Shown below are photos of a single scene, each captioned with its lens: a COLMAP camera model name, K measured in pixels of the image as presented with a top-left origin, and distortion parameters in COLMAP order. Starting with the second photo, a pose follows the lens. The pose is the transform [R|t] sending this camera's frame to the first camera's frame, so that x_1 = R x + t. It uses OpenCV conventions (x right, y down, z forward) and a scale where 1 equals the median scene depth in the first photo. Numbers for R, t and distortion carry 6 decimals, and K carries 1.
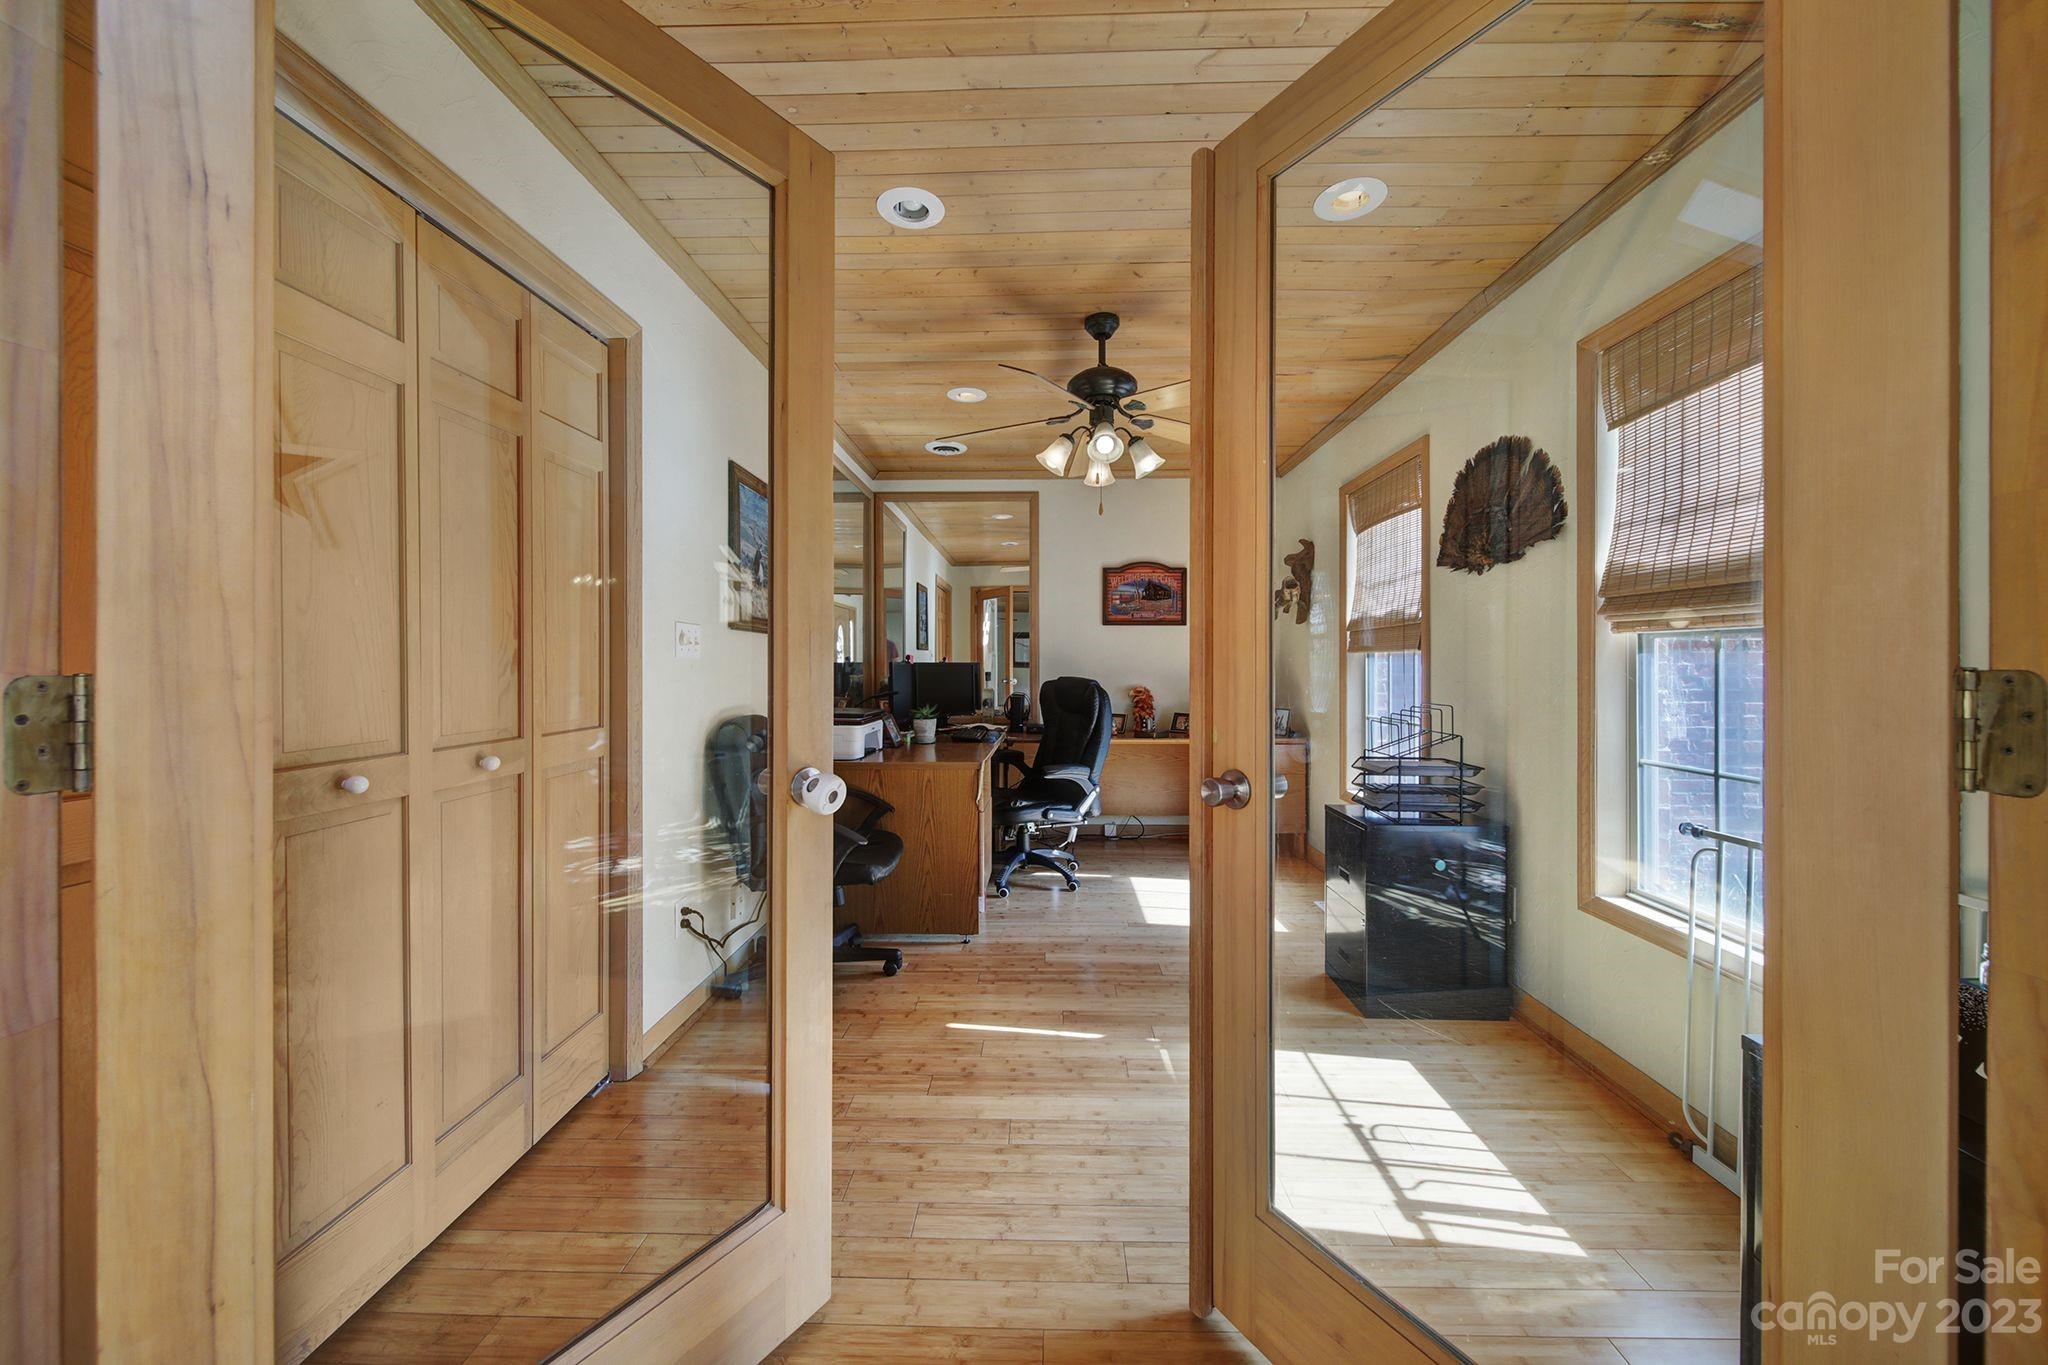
lens RADIAL K [[722.7, 0, 1021.2], [0, 722.7, 669.3], [0, 0, 1]] dist [0.001192, -0.001445]
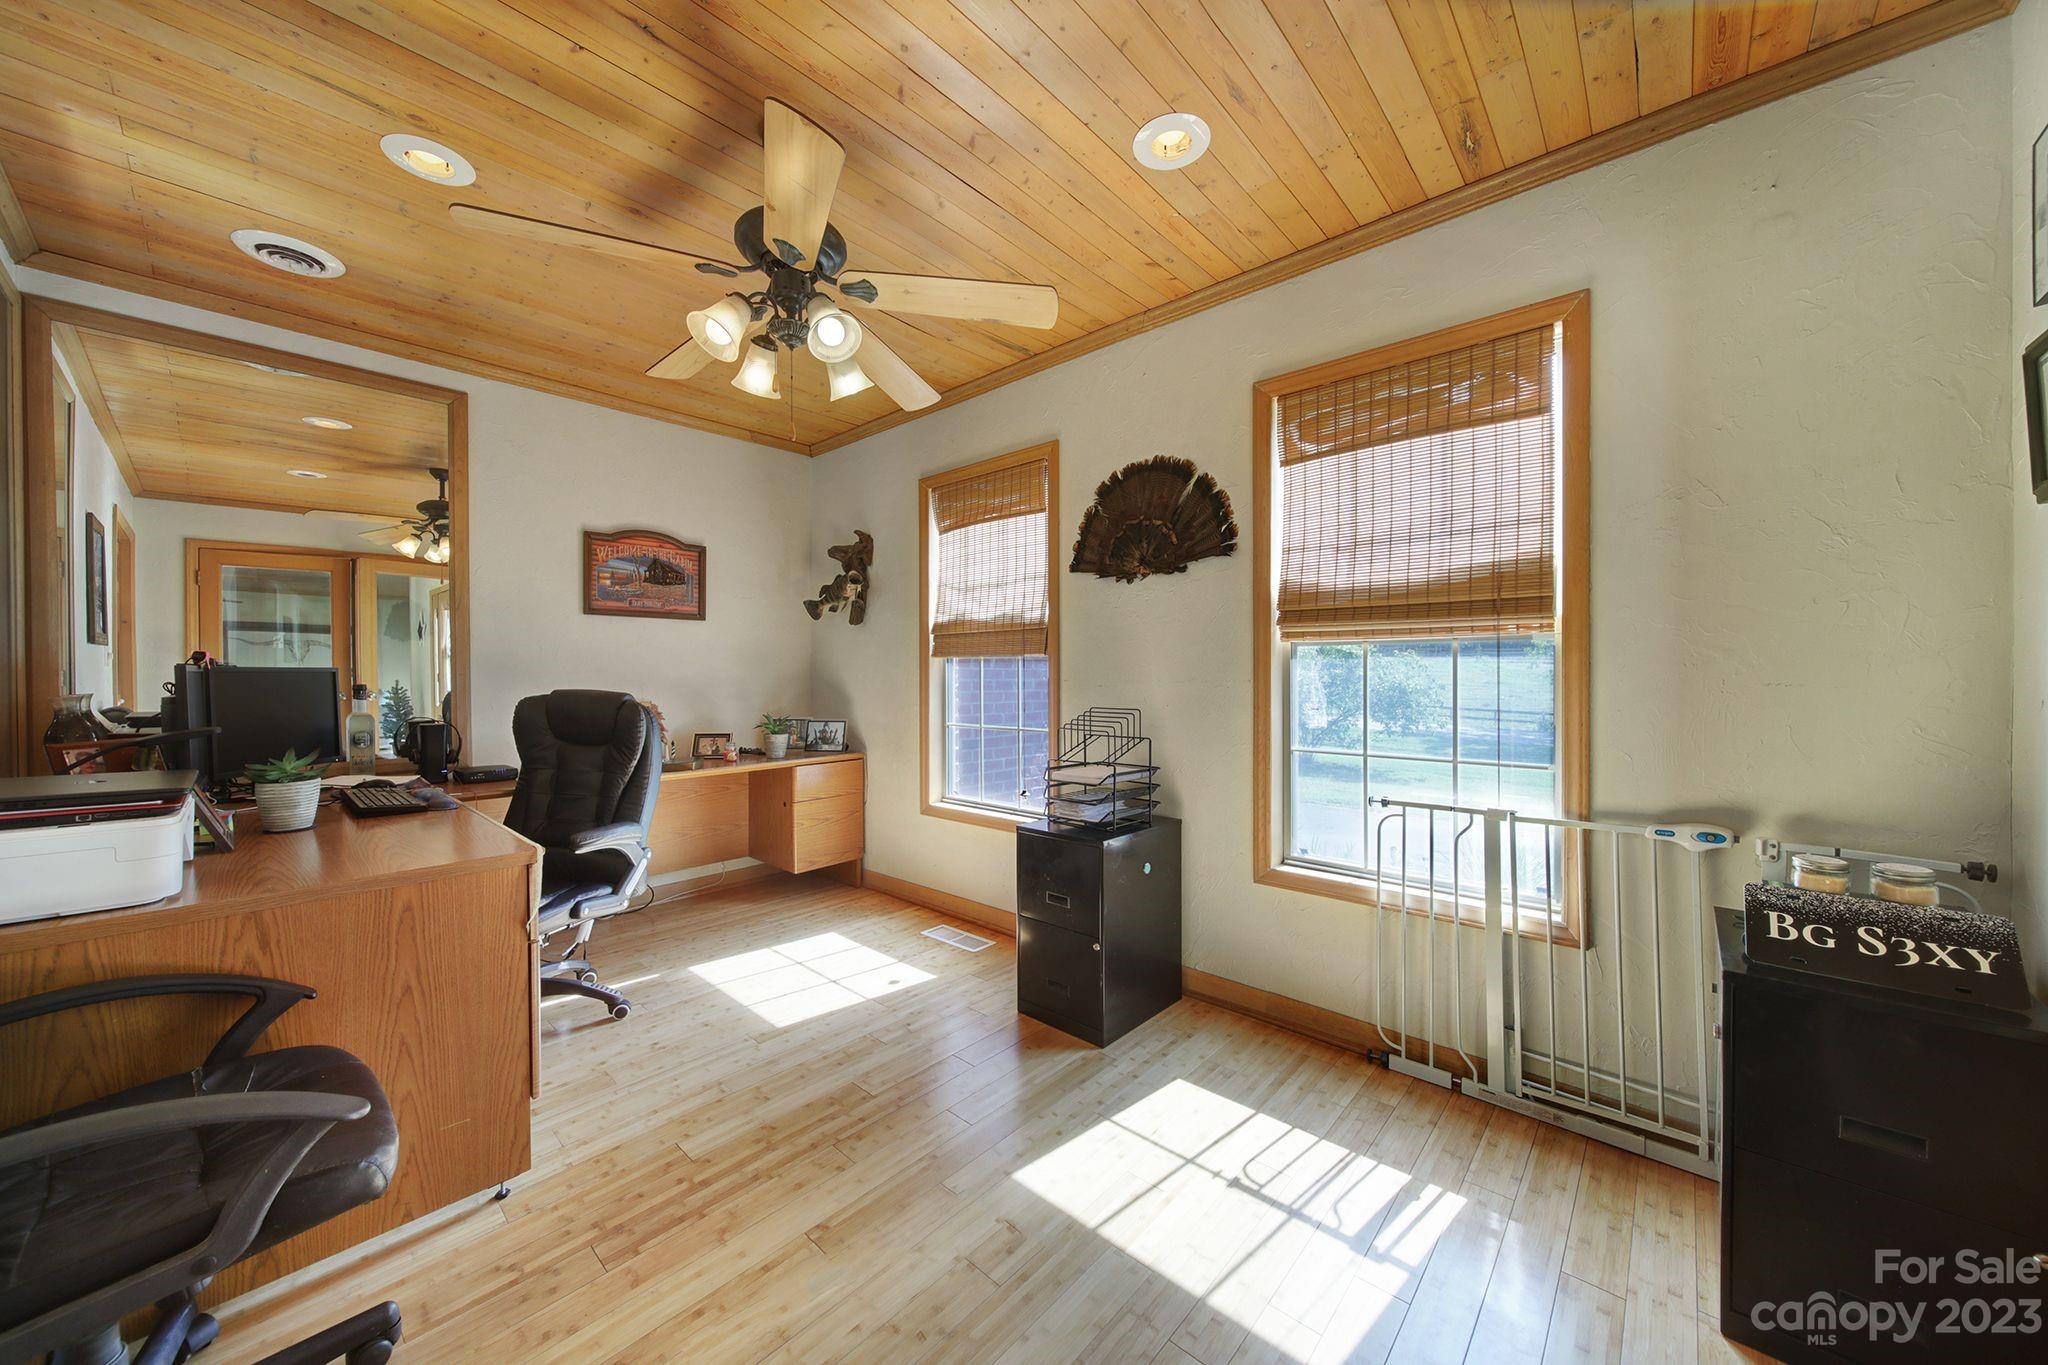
lens RADIAL K [[722.7, 0, 1012.8], [0, 722.7, 683.6], [0, 0, 1]] dist [0.001192, -0.001445]
pose [[0.649297, -0.014564, 0.760396, -0.318693], [0.008310, 0.999893, 0.012055, 0.000528], [-0.760490, -0.001508, 0.649348, 0.514533]]
